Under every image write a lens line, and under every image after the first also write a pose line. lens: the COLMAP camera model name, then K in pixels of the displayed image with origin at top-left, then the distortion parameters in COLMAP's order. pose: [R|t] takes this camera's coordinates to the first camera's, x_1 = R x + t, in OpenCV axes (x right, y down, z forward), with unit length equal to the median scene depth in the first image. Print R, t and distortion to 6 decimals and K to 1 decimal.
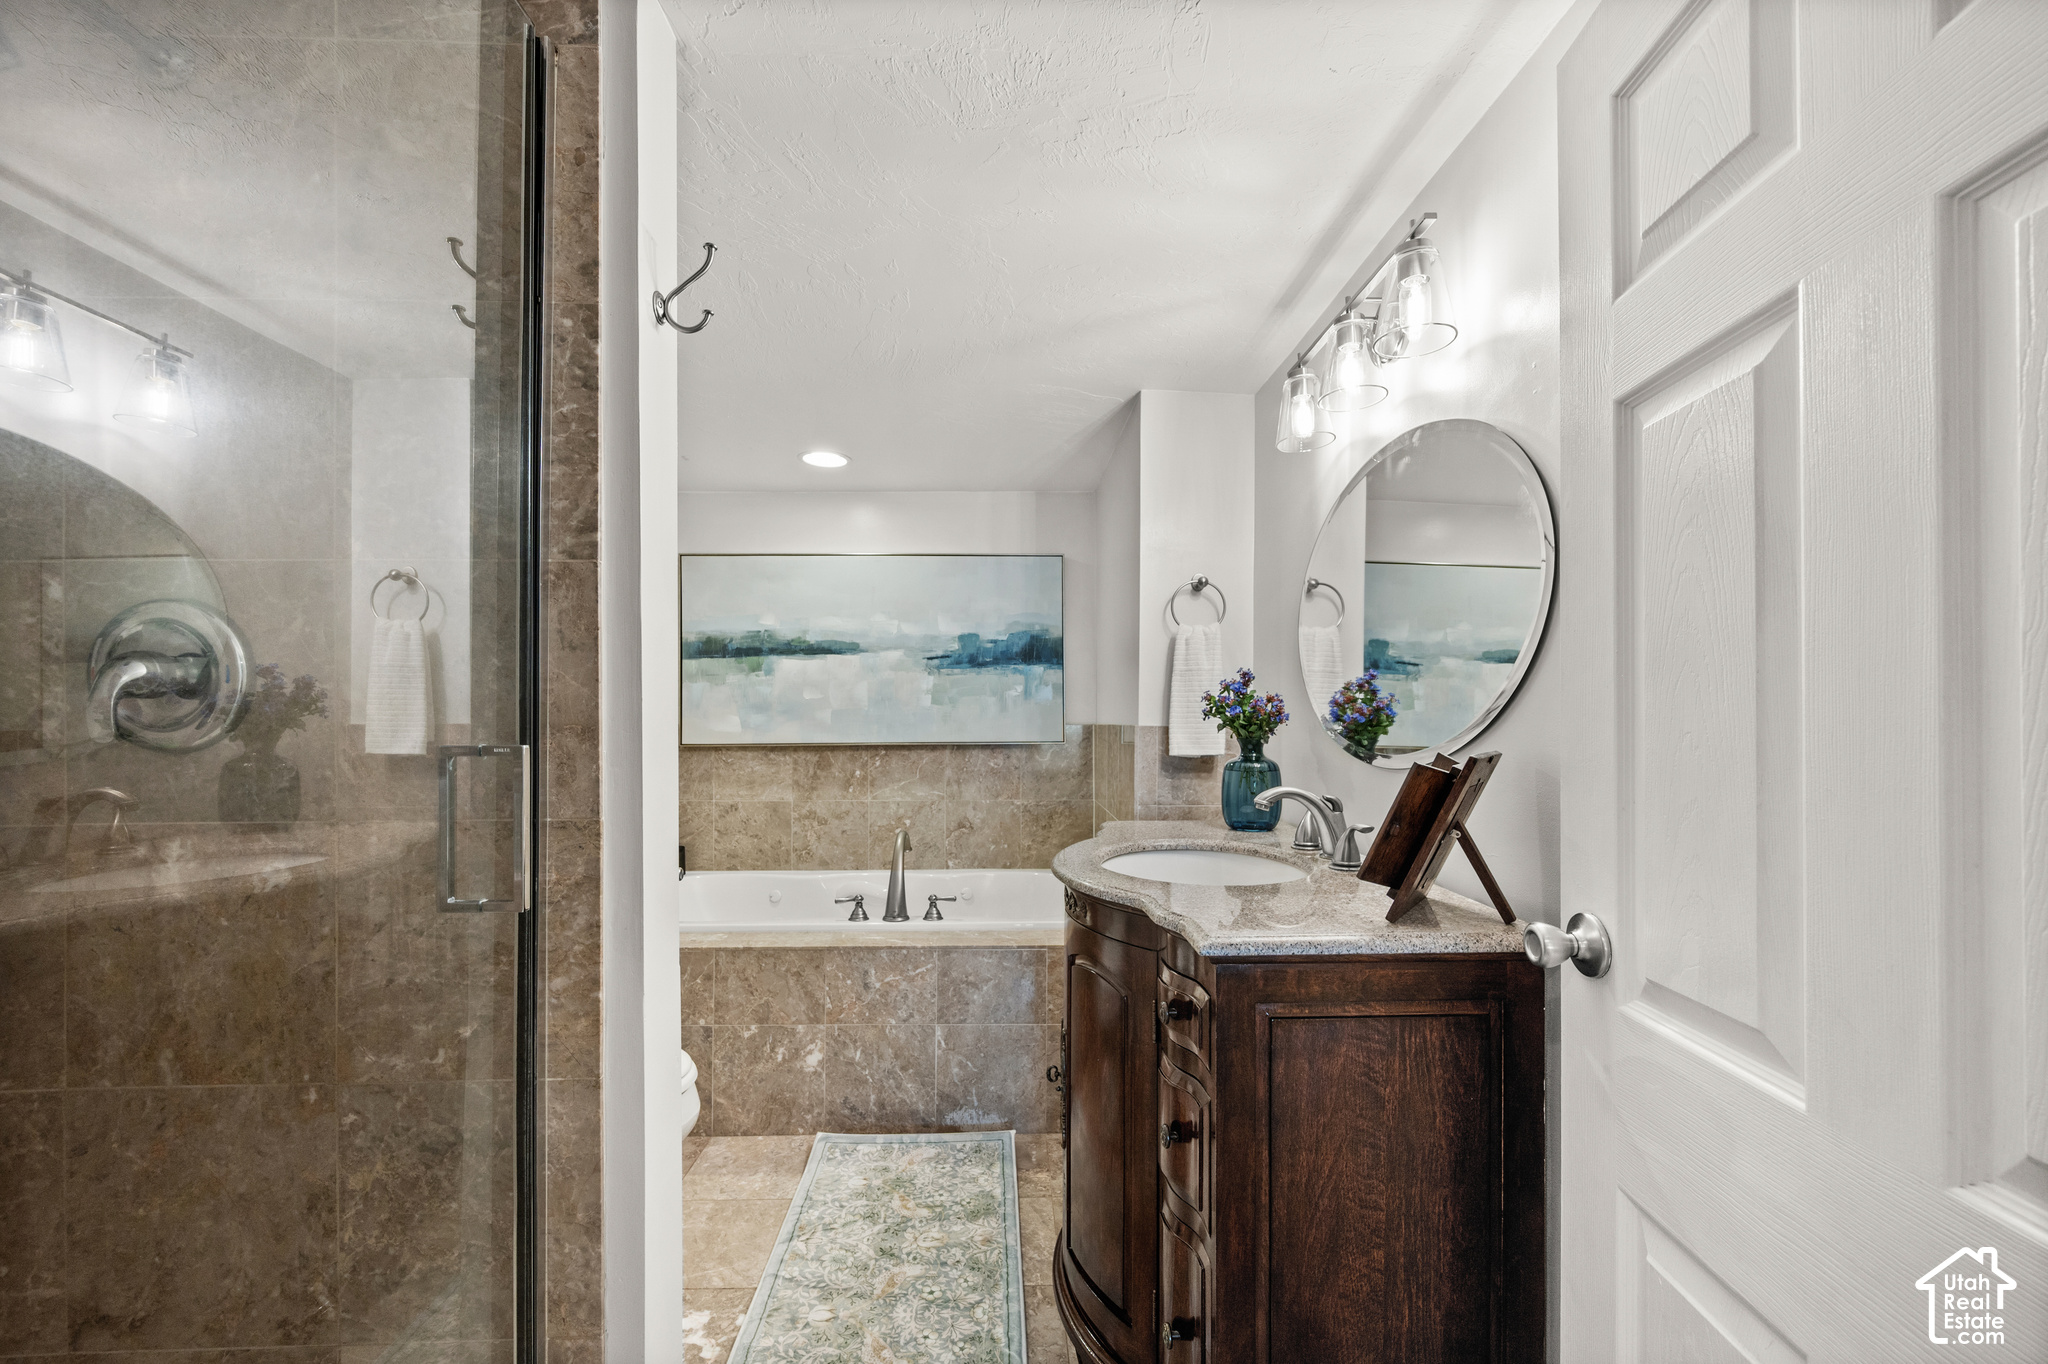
lens RADIAL K [[819.3, 0, 1021.9], [0, 819.3, 697.7], [0, 0, 1]] dist [-0.001510, -0.000336]
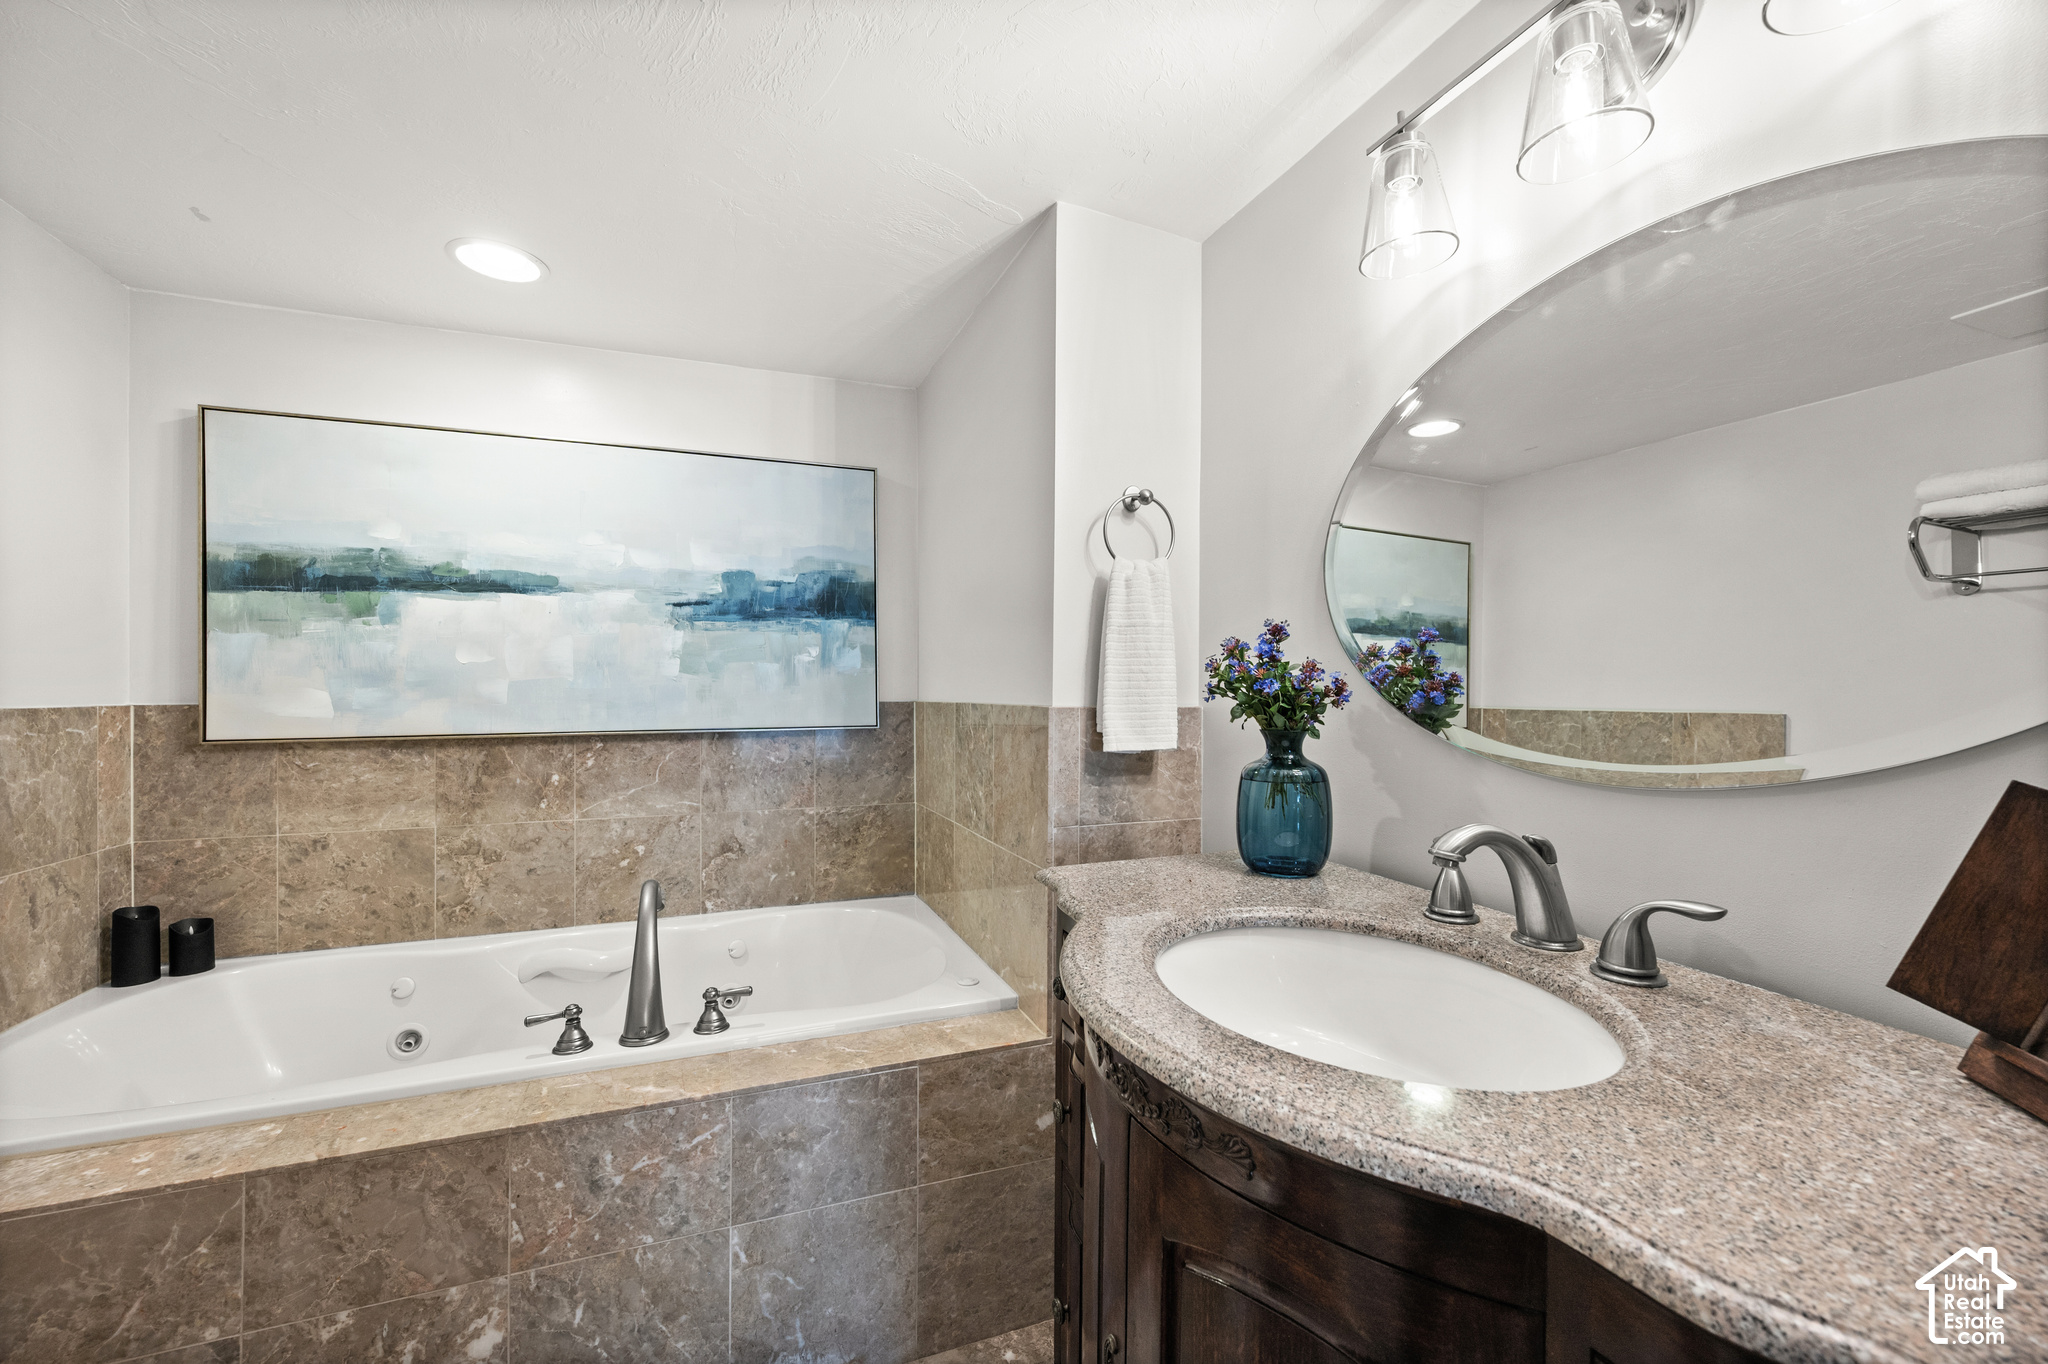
lens RADIAL K [[819.3, 0, 1027.7], [0, 819.3, 682.1], [0, 0, 1]] dist [-0.001510, -0.000336]
pose [[0.939154, 0.002625, 0.343487, -0.097116], [-0.008848, 0.999824, 0.016550, 0.002525], [-0.343383, -0.018582, 0.939012, 0.355843]]
